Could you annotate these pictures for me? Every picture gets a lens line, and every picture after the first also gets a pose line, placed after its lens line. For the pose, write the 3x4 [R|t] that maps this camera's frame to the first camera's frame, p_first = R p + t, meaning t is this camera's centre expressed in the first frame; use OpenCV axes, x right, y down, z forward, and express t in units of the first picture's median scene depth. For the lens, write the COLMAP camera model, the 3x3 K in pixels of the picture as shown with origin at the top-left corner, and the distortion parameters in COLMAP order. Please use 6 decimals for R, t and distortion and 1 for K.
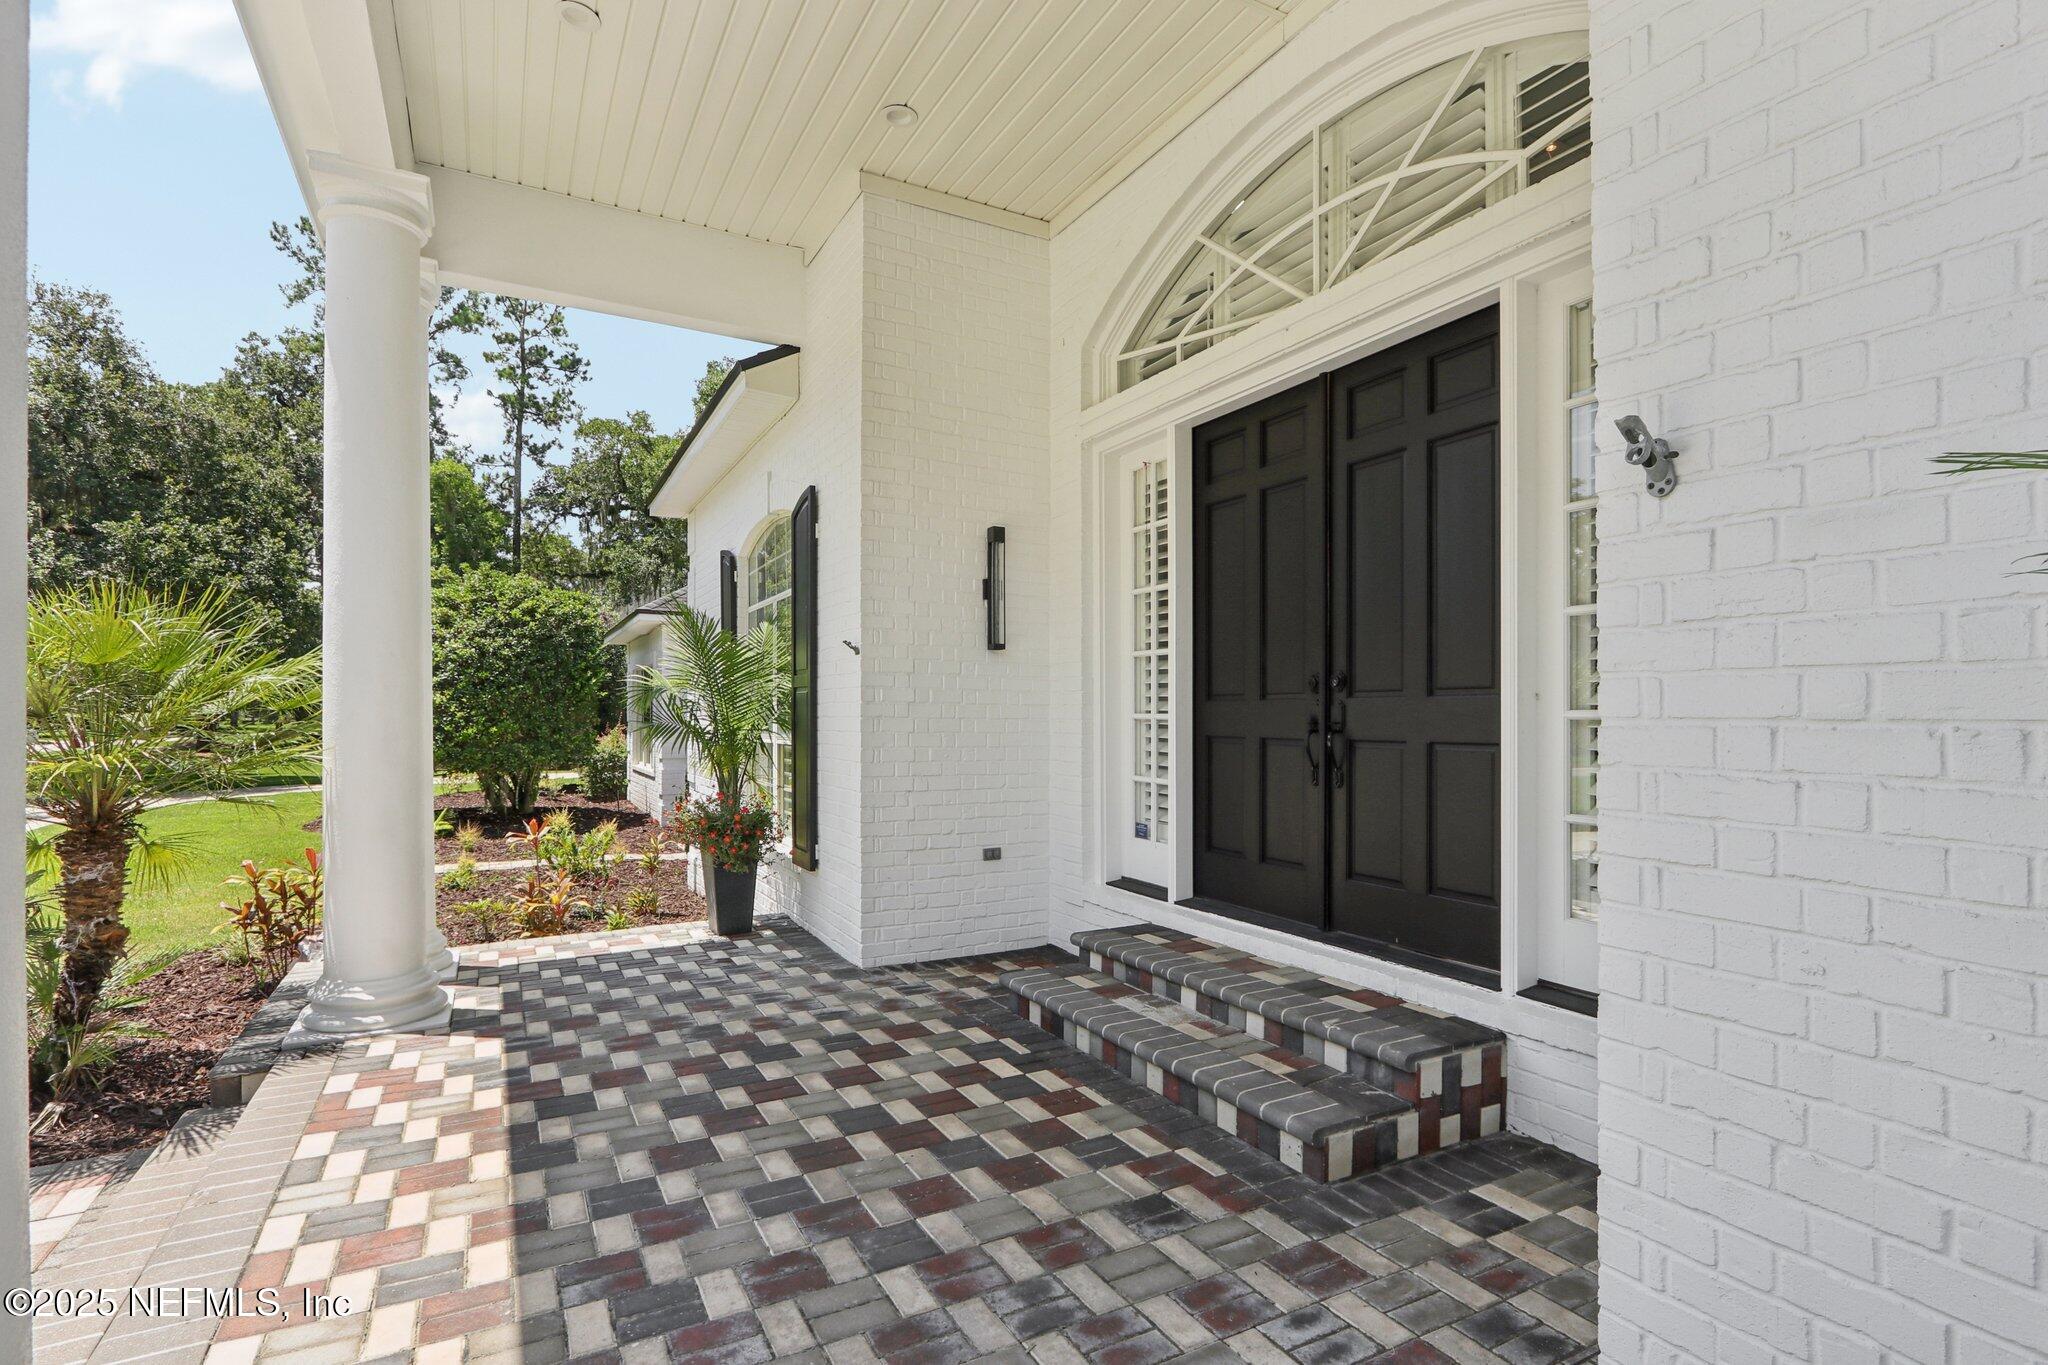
lens RADIAL K [[955.2, 0, 1001.5], [0, 955.2, 718.1], [0, 0, 1]] dist [-0.005813, -0.000190]
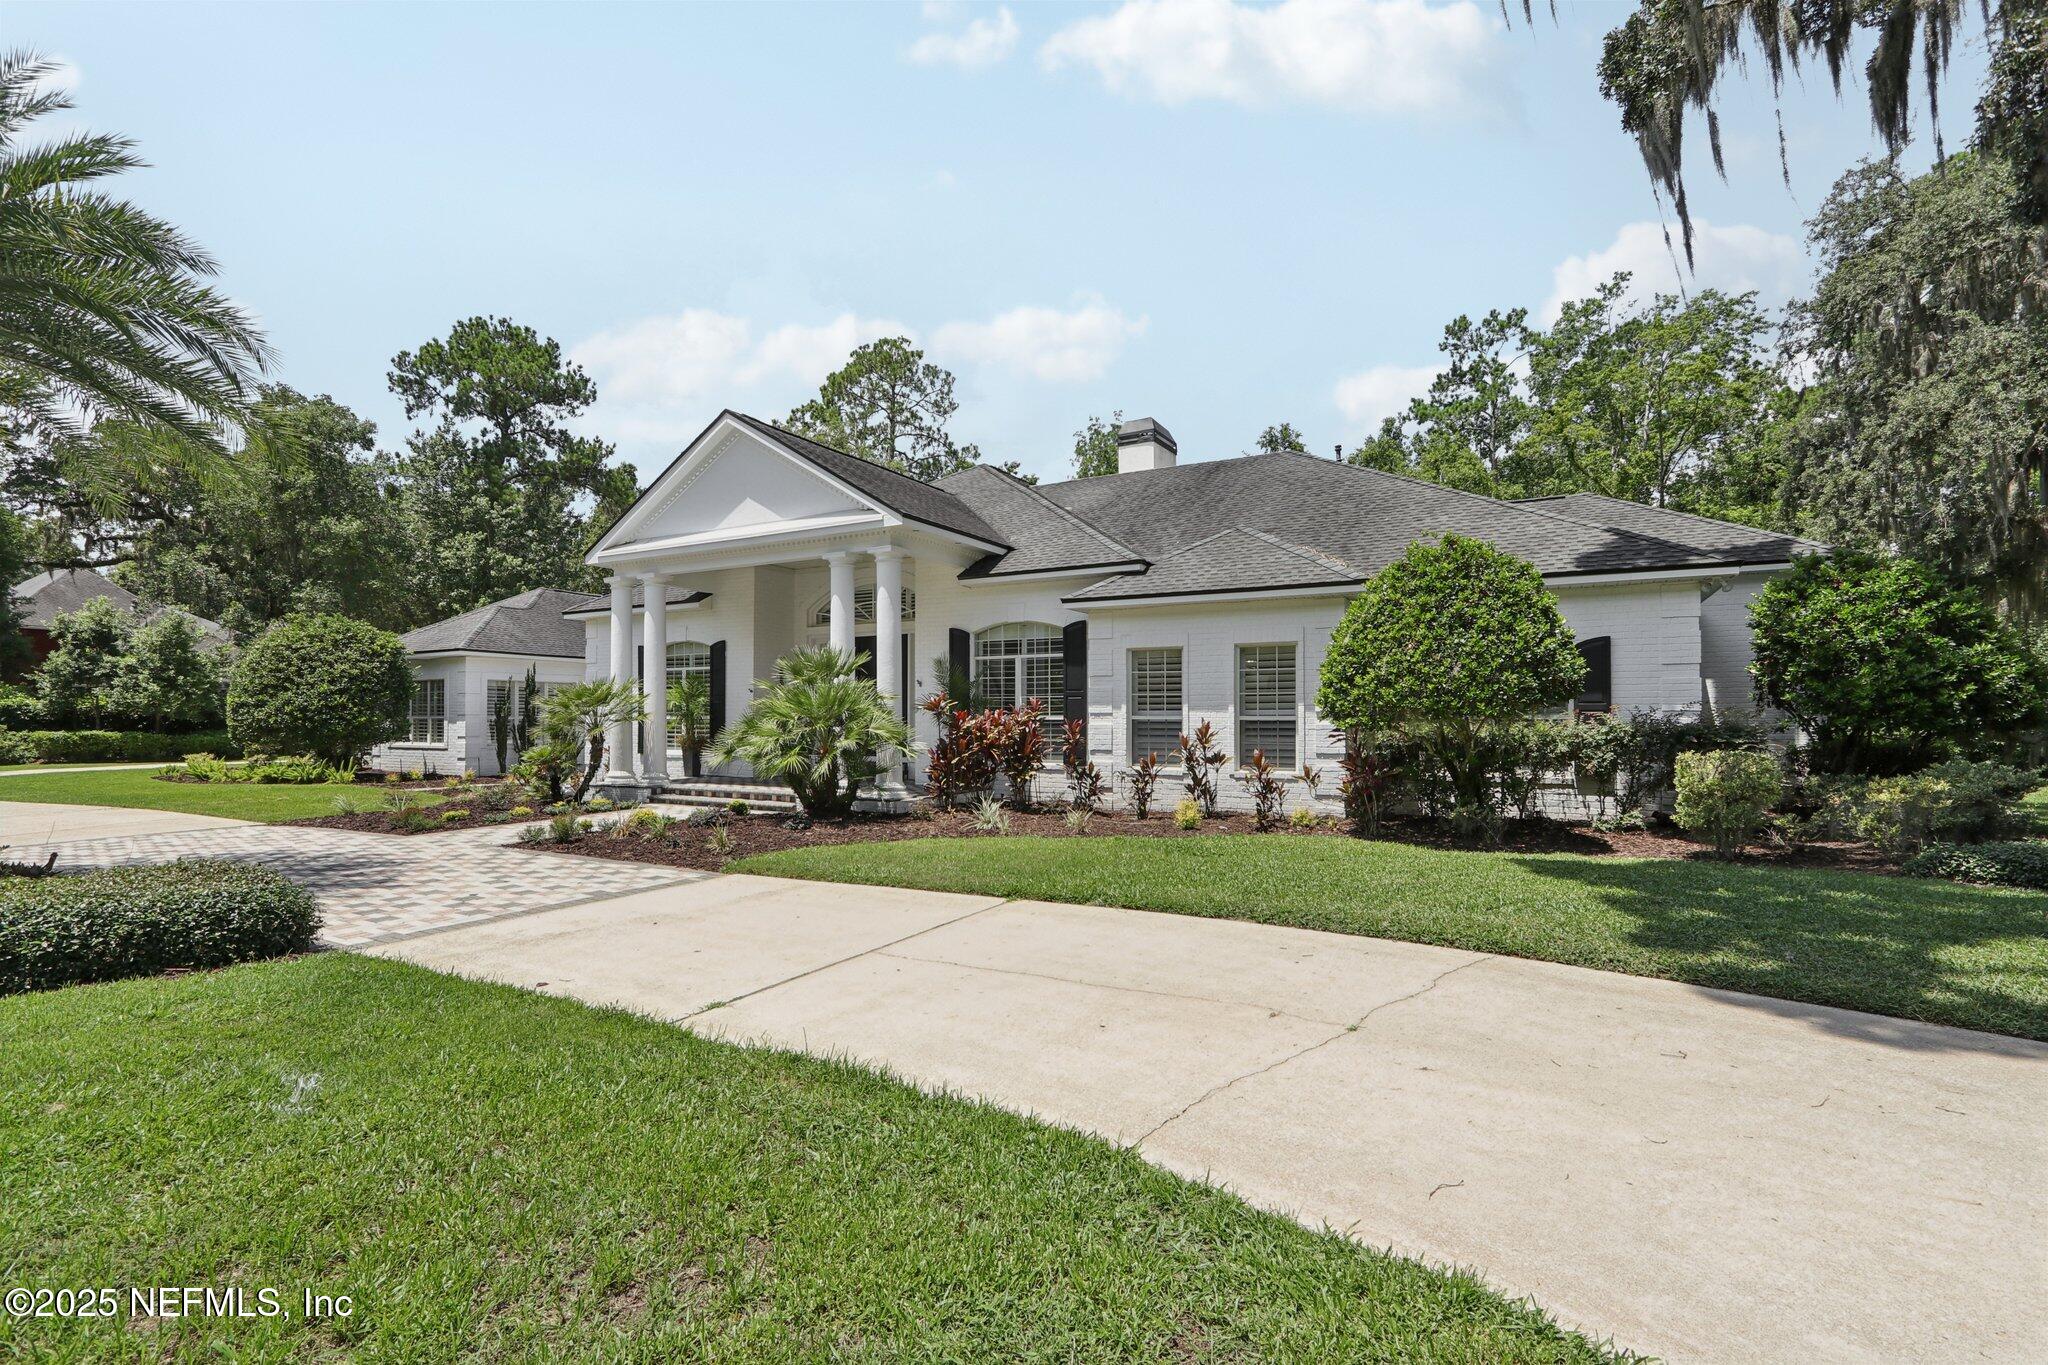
lens RADIAL K [[955.2, 0, 1010.4], [0, 955.2, 711.8], [0, 0, 1]] dist [-0.005813, -0.000190]
pose [[0.846684, 0.009743, 0.532007, -0.147076], [-0.000664, 0.999851, -0.017254, 0.008748], [-0.532096, 0.014256, 0.846564, -0.309504]]
